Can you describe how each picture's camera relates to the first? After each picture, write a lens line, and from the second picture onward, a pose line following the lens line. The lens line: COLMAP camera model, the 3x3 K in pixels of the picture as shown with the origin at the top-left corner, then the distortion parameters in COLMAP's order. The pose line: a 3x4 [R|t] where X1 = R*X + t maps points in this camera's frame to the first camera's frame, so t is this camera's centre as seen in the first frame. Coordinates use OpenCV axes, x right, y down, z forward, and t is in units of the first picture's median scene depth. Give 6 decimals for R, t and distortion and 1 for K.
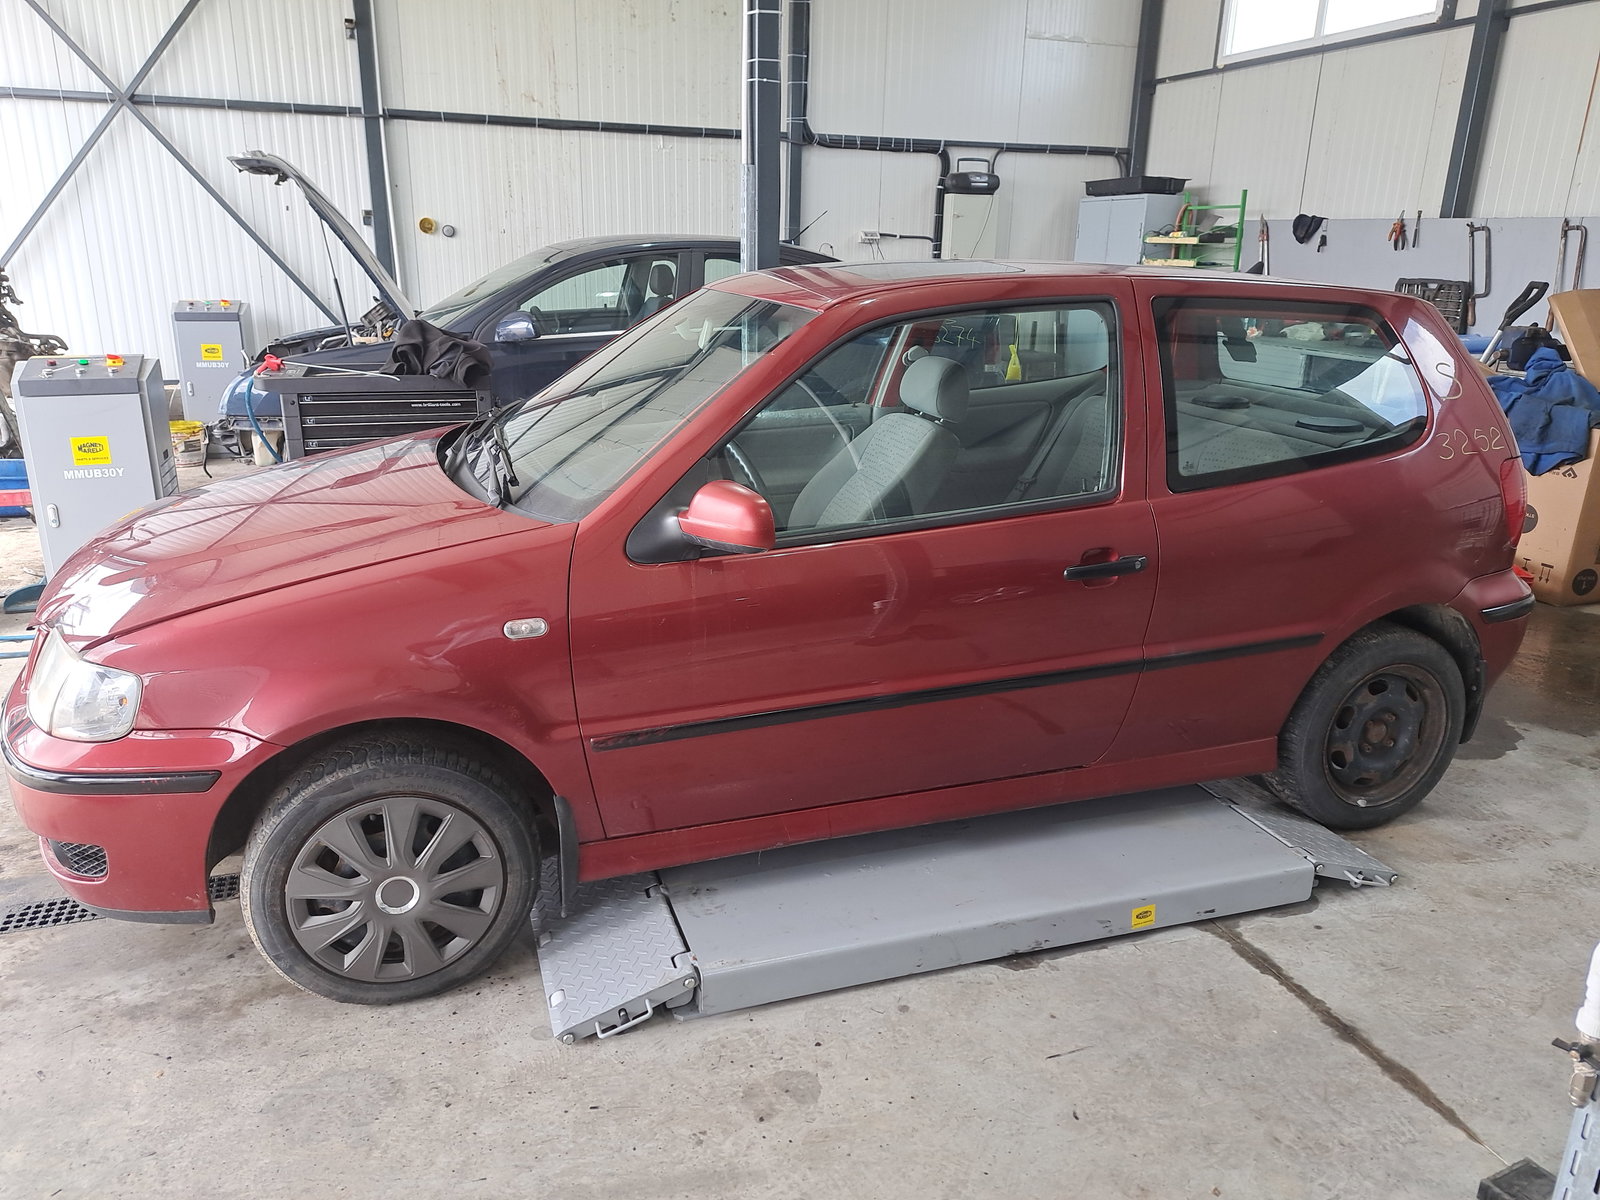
lens RADIAL K [[1127.9, 0, 800.0], [0, 1127.9, 600.0], [0, 0, 1]] dist [0.006207, -0.002324]
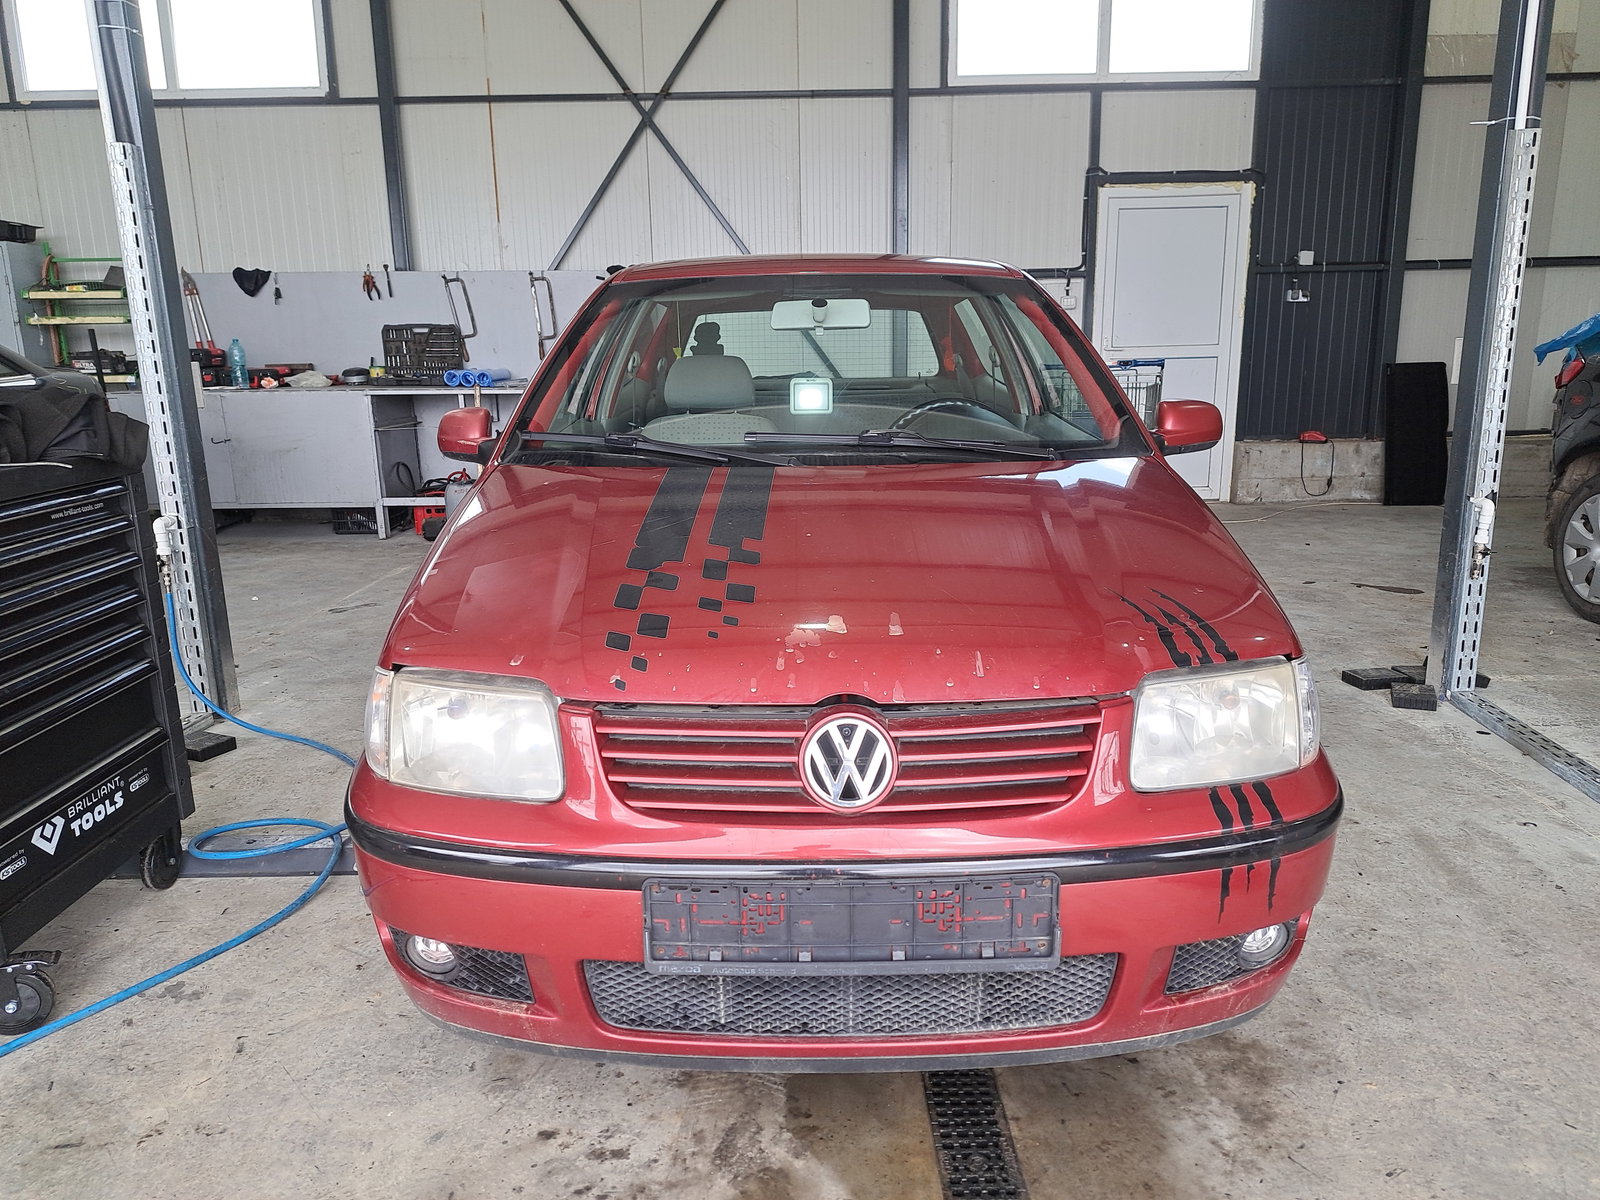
lens RADIAL K [[1127.9, 0, 800.0], [0, 1127.9, 600.0], [0, 0, 1]] dist [0.006207, -0.002324]
pose [[0.339934, -0.236764, 0.910158, -0.417753], [0.302062, 0.944000, 0.132751, -0.057184], [-0.890620, 0.229797, 0.392415, 0.278730]]
